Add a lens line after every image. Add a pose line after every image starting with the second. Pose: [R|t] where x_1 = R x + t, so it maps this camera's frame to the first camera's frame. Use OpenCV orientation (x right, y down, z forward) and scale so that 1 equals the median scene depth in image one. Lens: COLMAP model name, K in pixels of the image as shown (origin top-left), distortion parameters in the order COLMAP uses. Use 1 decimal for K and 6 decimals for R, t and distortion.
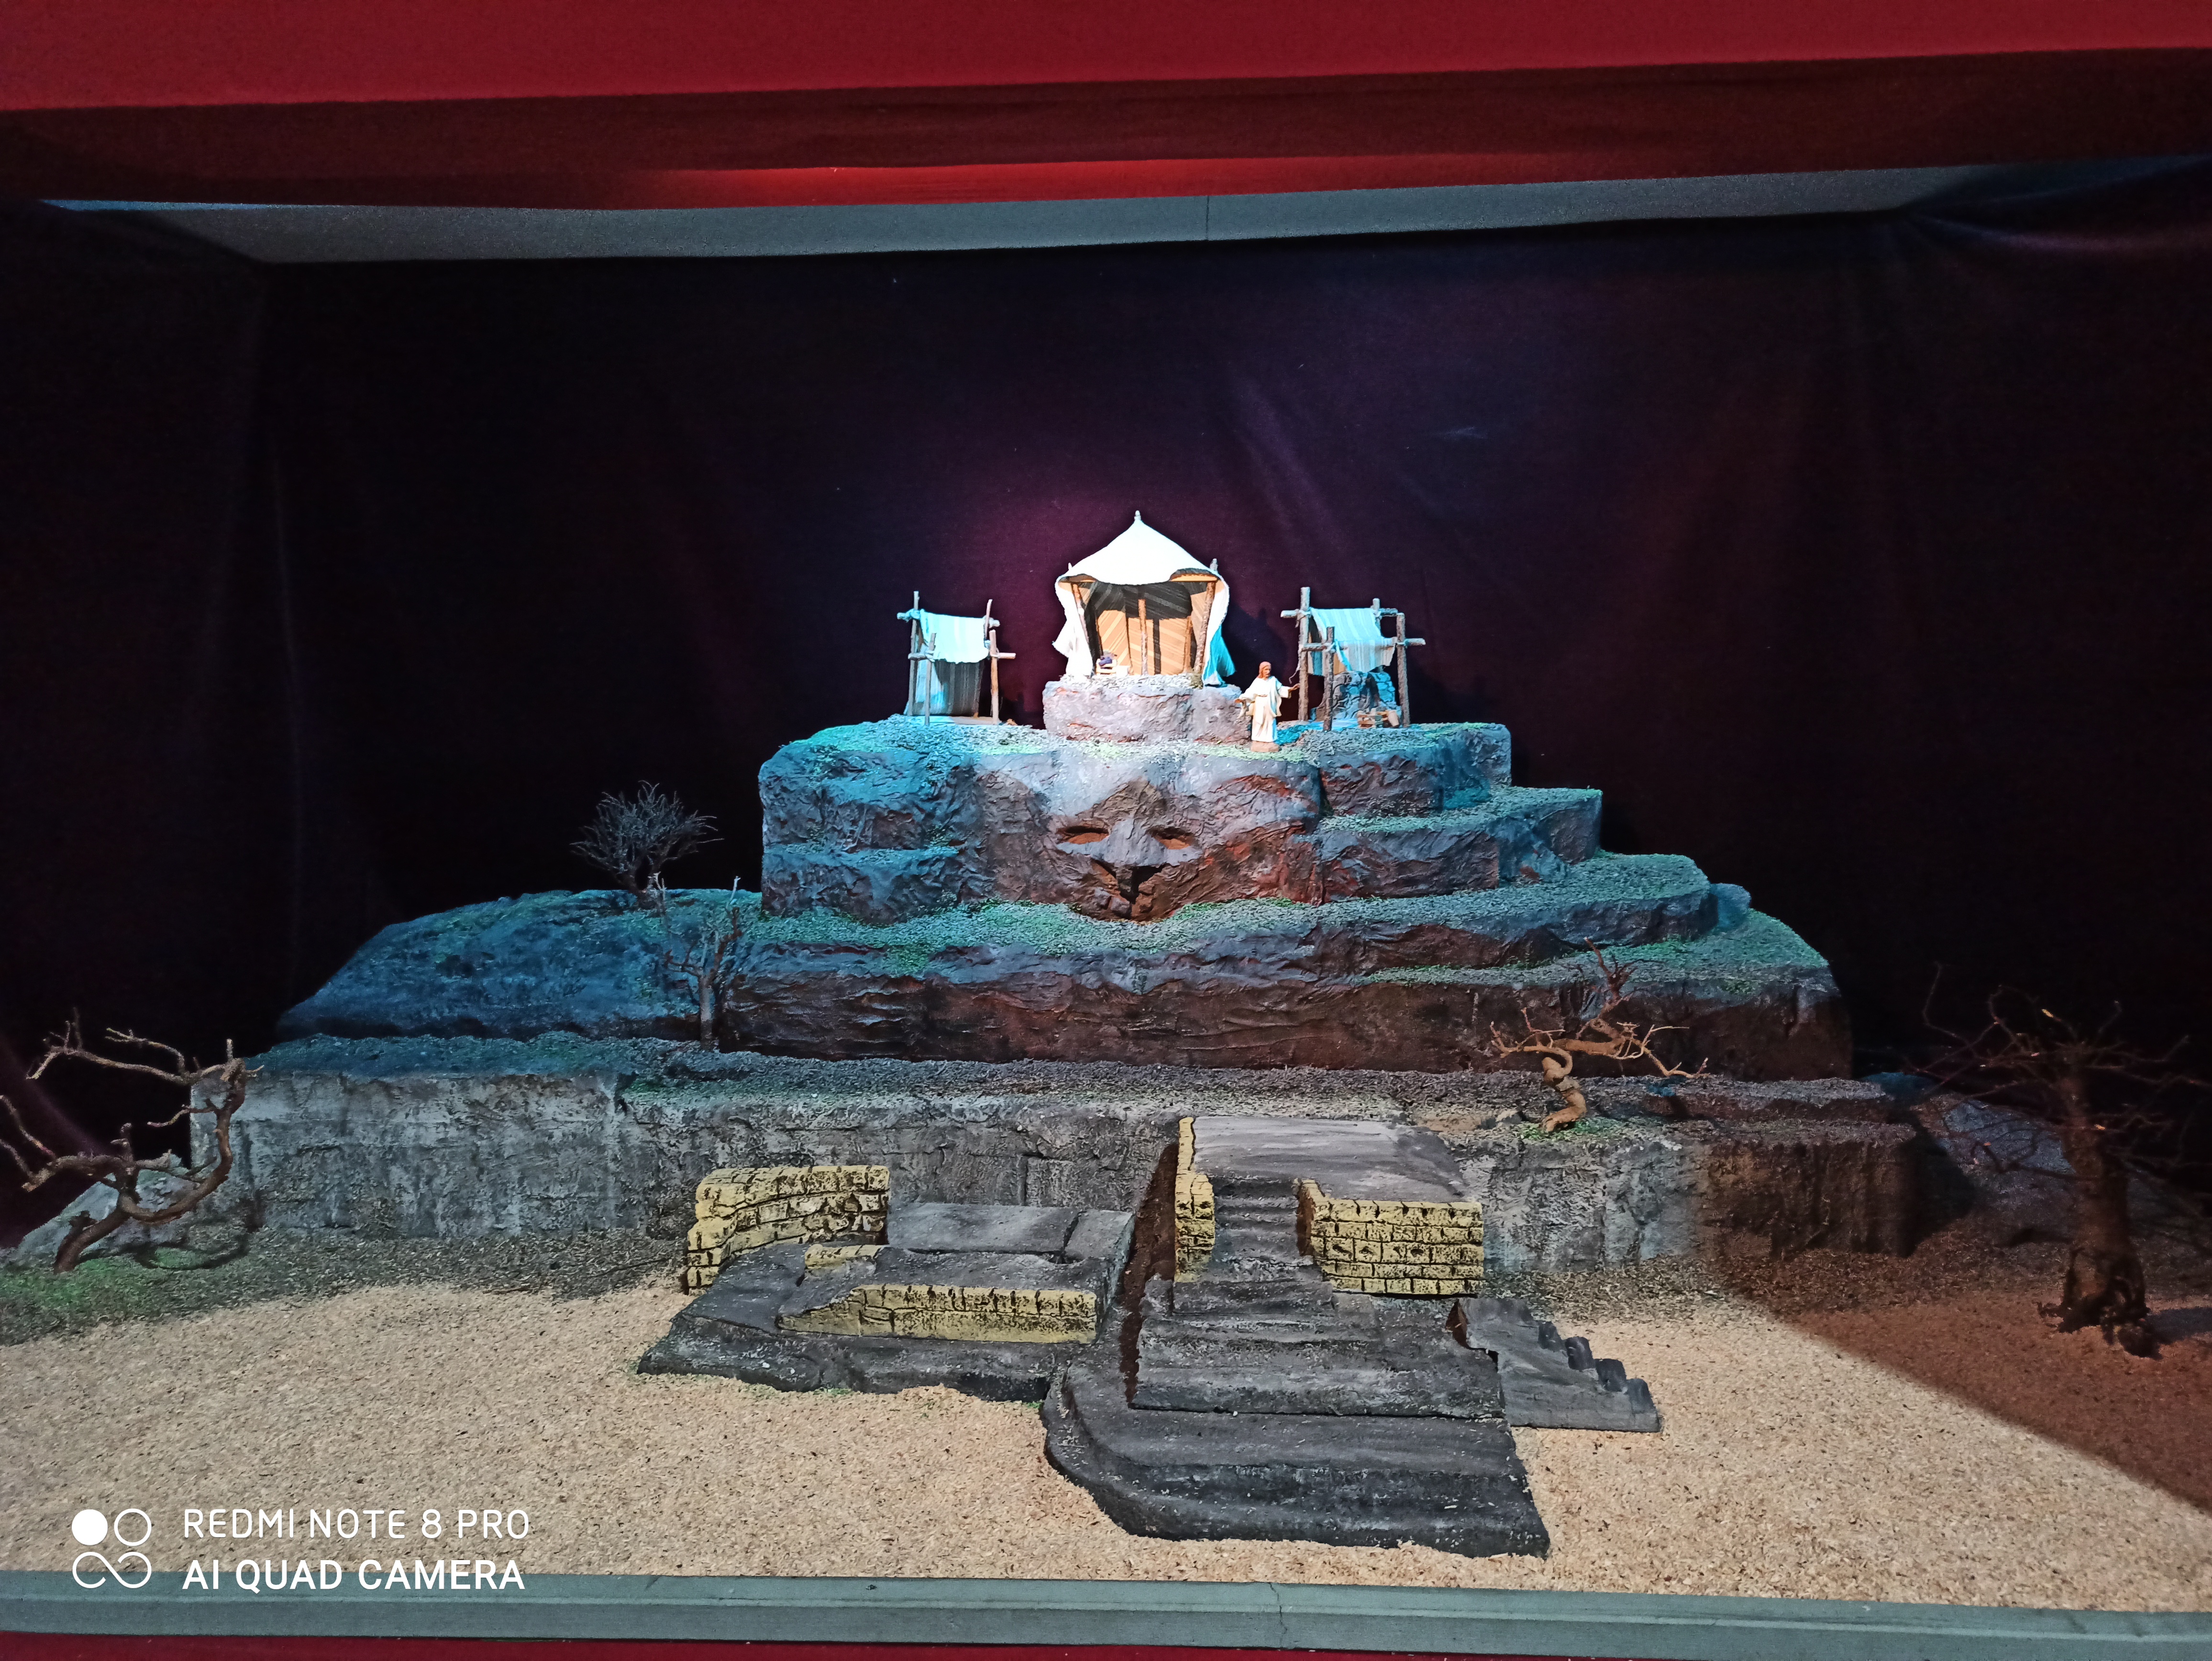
lens RADIAL K [[1704.5, 0, 1106.0], [0, 1704.5, 830.5], [0, 0, 1]] dist [0.028414, -0.006352]
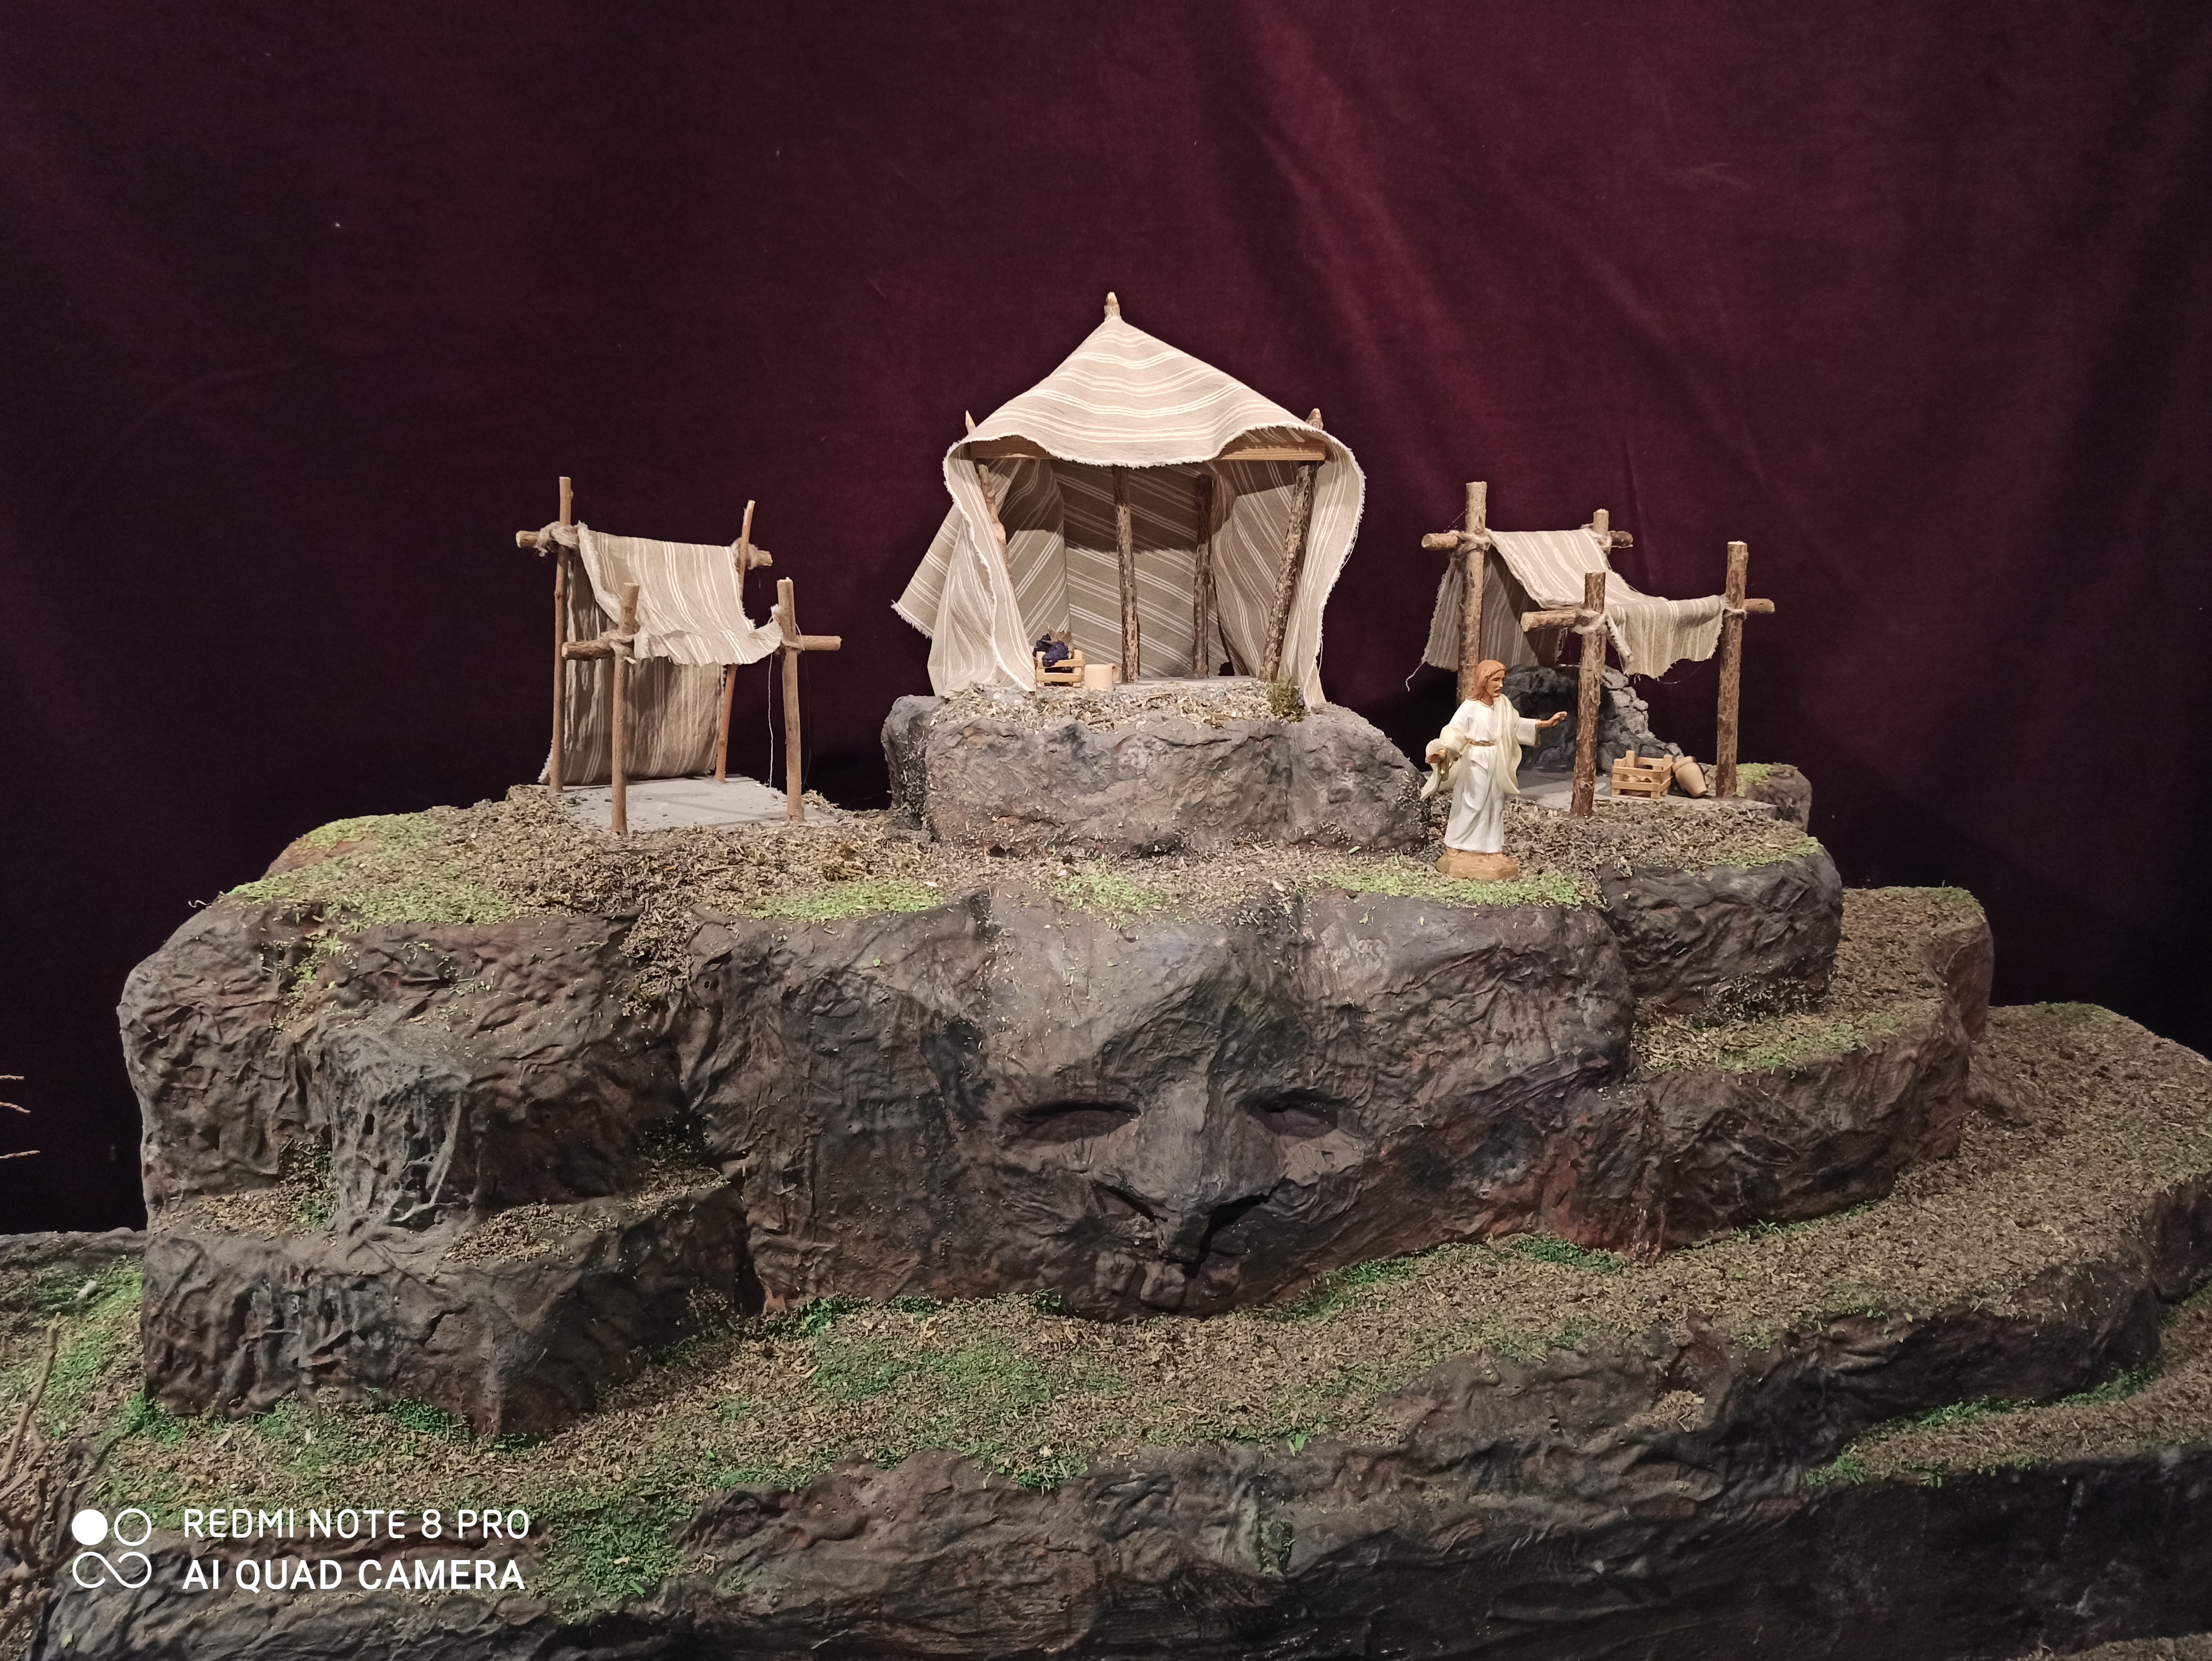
lens RADIAL K [[1704.5, 0, 1106.0], [0, 1704.5, 830.5], [0, 0, 1]] dist [0.028414, -0.006352]
pose [[0.969173, -0.034076, 0.244014, -0.096599], [0.024317, 0.998784, 0.042896, -0.078293], [-0.245179, -0.035640, 0.968822, 0.630799]]
